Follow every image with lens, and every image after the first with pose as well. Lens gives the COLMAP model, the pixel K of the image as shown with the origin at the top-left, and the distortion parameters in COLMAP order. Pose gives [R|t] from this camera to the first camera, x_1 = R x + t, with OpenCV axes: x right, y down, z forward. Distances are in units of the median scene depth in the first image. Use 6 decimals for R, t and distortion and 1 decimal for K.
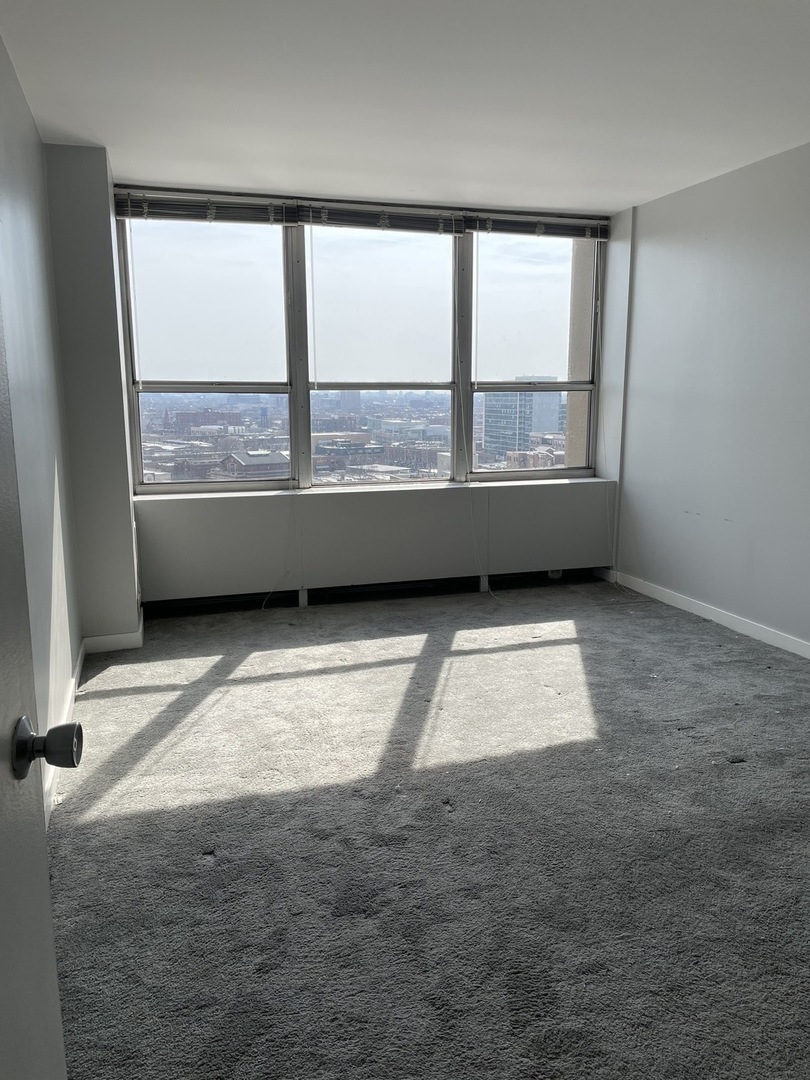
lens RADIAL K [[819.6, 0, 397.9], [0, 819.6, 538.0], [0, 0, 1]] dist [0.078202, -0.112541]
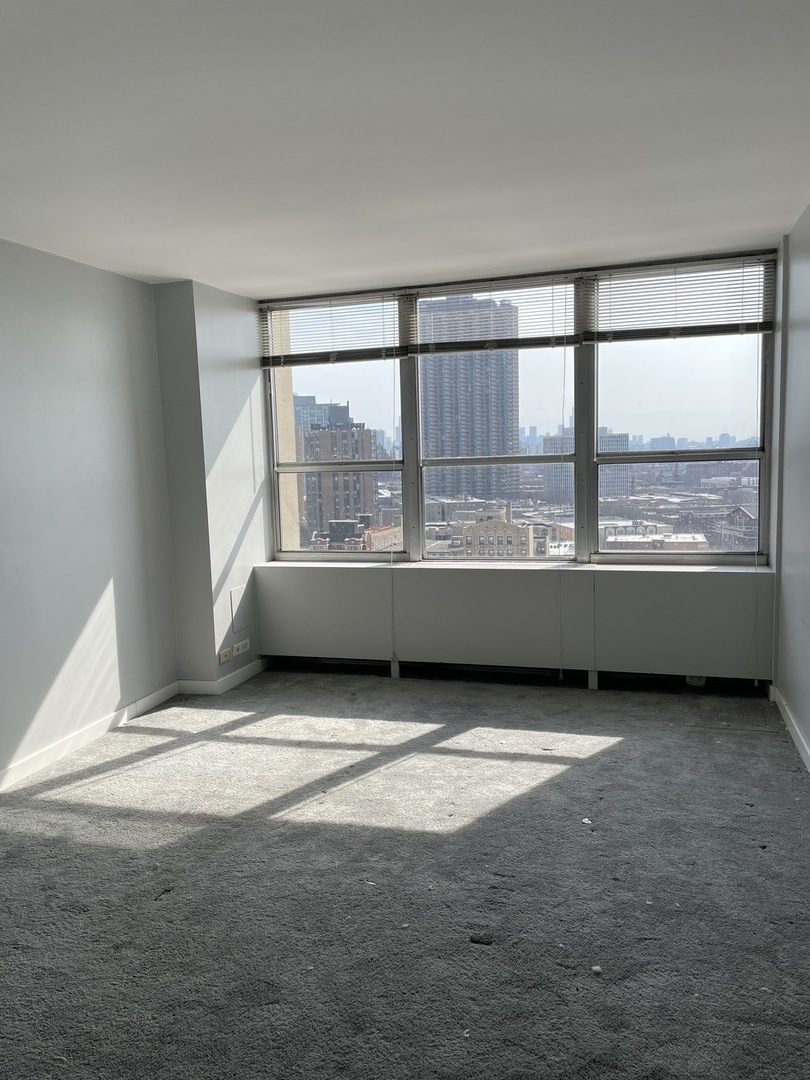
lens RADIAL K [[819.6, 0, 397.9], [0, 819.6, 538.0], [0, 0, 1]] dist [0.078202, -0.112541]
pose [[0.829267, 0.039329, -0.557467, 0.508904], [-0.074216, 0.996436, -0.040103, -0.054871], [0.553902, 0.074629, 0.829230, 0.170323]]
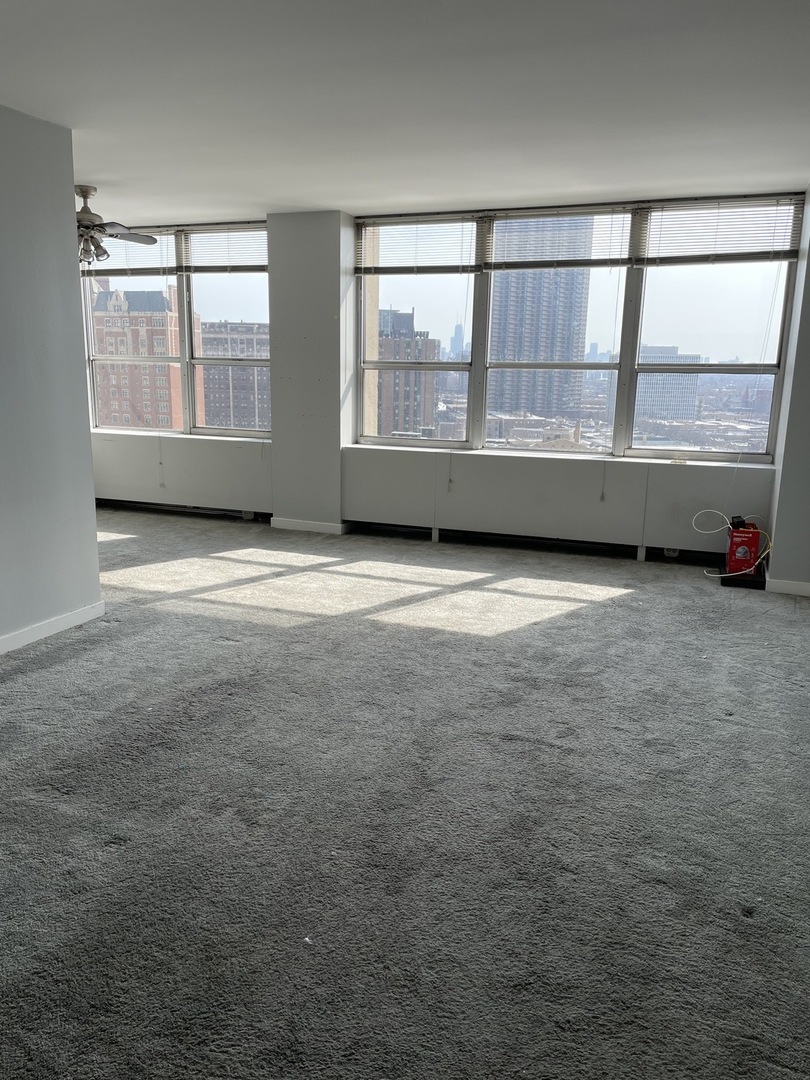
lens RADIAL K [[819.6, 0, 397.9], [0, 819.6, 538.0], [0, 0, 1]] dist [0.078202, -0.112541]
pose [[0.787173, 0.144636, -0.599533, 0.634648], [-0.127675, 0.989270, 0.071026, -0.003478], [0.603372, 0.020636, 0.797192, -0.039277]]
